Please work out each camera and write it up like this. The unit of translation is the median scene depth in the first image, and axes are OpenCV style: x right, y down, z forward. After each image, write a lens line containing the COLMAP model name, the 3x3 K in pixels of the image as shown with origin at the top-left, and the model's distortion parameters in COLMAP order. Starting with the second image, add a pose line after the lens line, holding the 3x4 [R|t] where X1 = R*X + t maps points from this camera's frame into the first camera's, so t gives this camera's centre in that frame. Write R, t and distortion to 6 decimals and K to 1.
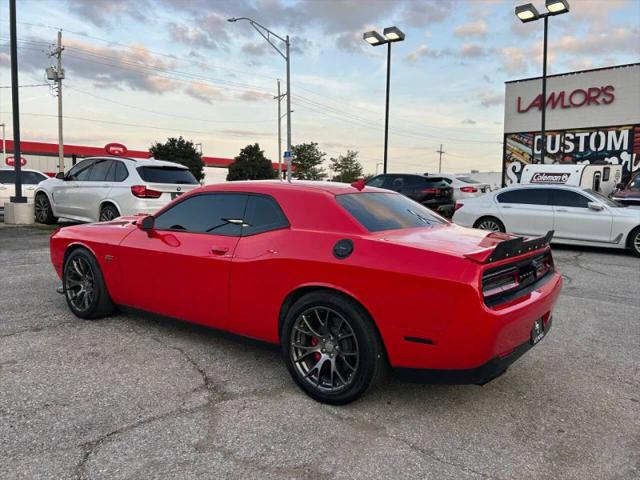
lens RADIAL K [[511.8, 0, 316.9], [0, 511.8, 237.0], [0, 0, 1]] dist [0.055513, -0.063205]
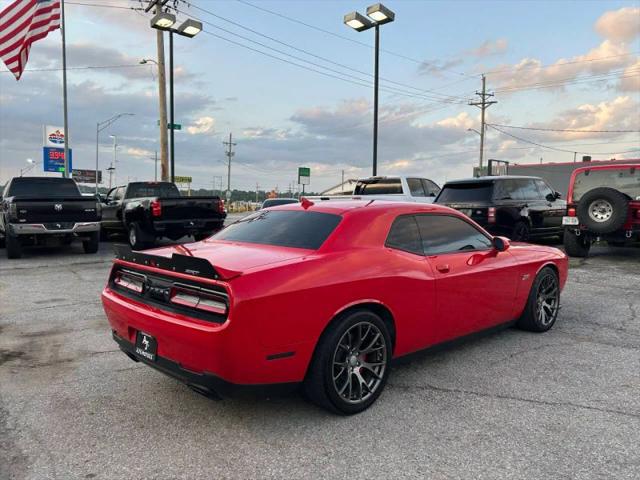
lens RADIAL K [[512.5, 0, 320.9], [0, 512.5, 246.6], [0, 0, 1]] dist [0.050821, -0.054475]
pose [[-0.167247, 0.064541, -0.983800, 0.381159], [-0.101530, 0.991422, 0.082301, -0.035936], [0.980673, 0.113650, -0.159260, 0.418728]]
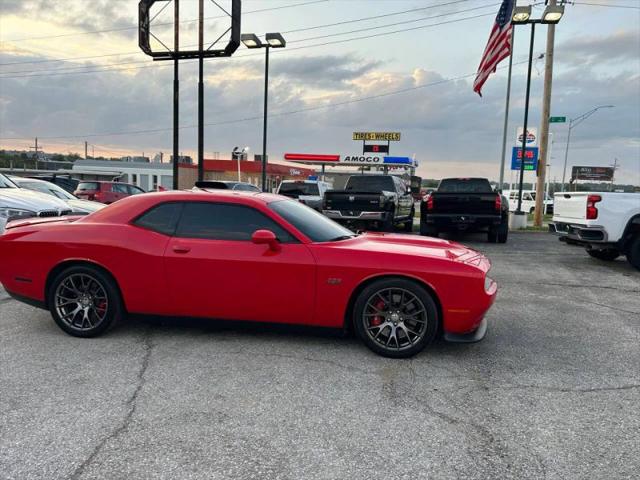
lens RADIAL K [[511.8, 0, 321.2], [0, 511.8, 239.9], [0, 0, 1]] dist [0.055513, -0.063205]
pose [[-0.890583, -0.003737, -0.454806, 0.113634], [-0.091257, 0.981099, 0.170634, -0.085175], [0.445572, 0.193468, -0.874091, 0.834075]]
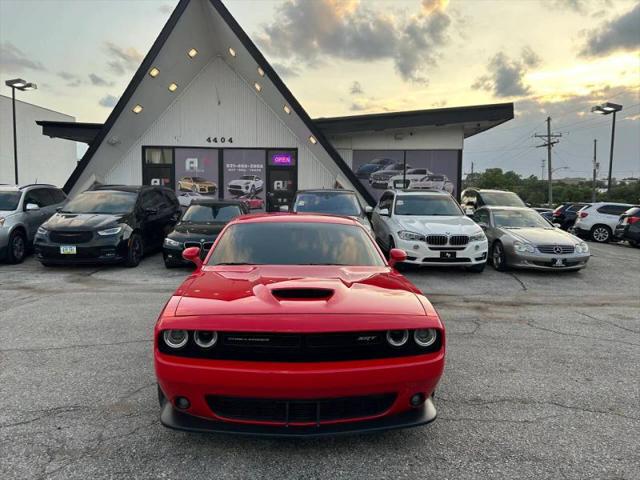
lens RADIAL K [[511.8, 0, 321.9], [0, 511.8, 236.6], [0, 0, 1]] dist [0.055513, -0.063205]
pose [[-0.655080, -0.079681, 0.751346, -0.388653], [0.042021, 0.989042, 0.141525, -0.085949], [-0.754390, 0.124283, -0.644553, 0.669817]]
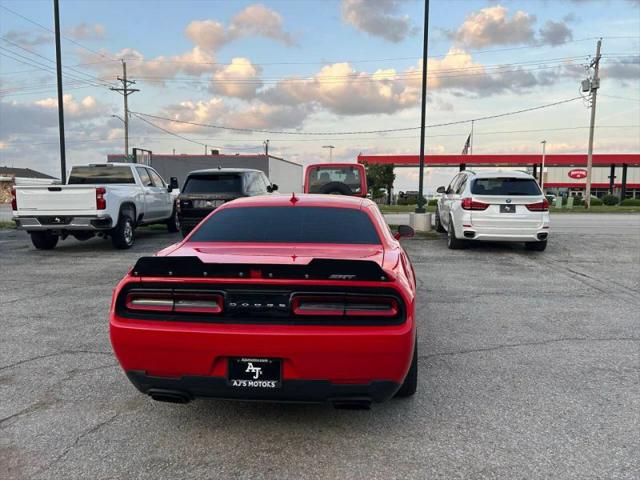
lens RADIAL K [[512.5, 0, 322.3], [0, 512.5, 242.7], [0, 0, 1]] dist [0.050821, -0.054475]
pose [[0.516939, 0.065148, -0.853539, 0.333503], [-0.073749, 0.996782, 0.031416, -0.017893], [0.852839, 0.046707, 0.520080, 0.187295]]
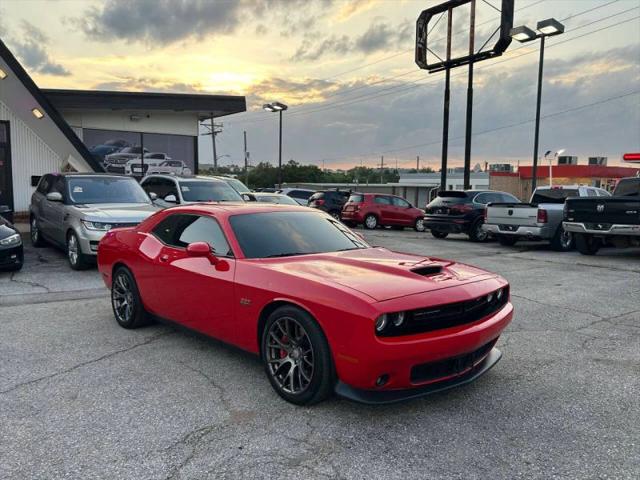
lens RADIAL K [[511.8, 0, 322.2], [0, 511.8, 241.1], [0, 0, 1]] dist [0.055513, -0.063205]
pose [[-0.983647, -0.048121, 0.173559, -0.169791], [-0.014404, 0.981578, 0.190519, -0.097371], [-0.179529, 0.184904, -0.966219, 0.827796]]
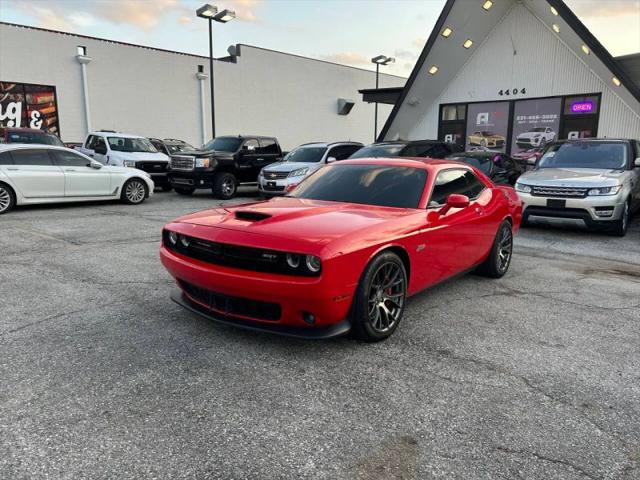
lens RADIAL K [[481.6, 0, 314.6], [0, 481.6, 239.5], [0, 0, 1]] dist [0.031599, -0.020789]
pose [[0.015441, -0.191463, 0.981378, -0.489696], [0.076318, 0.978858, 0.189770, -0.059358], [-0.996964, 0.071967, 0.029727, 0.457121]]
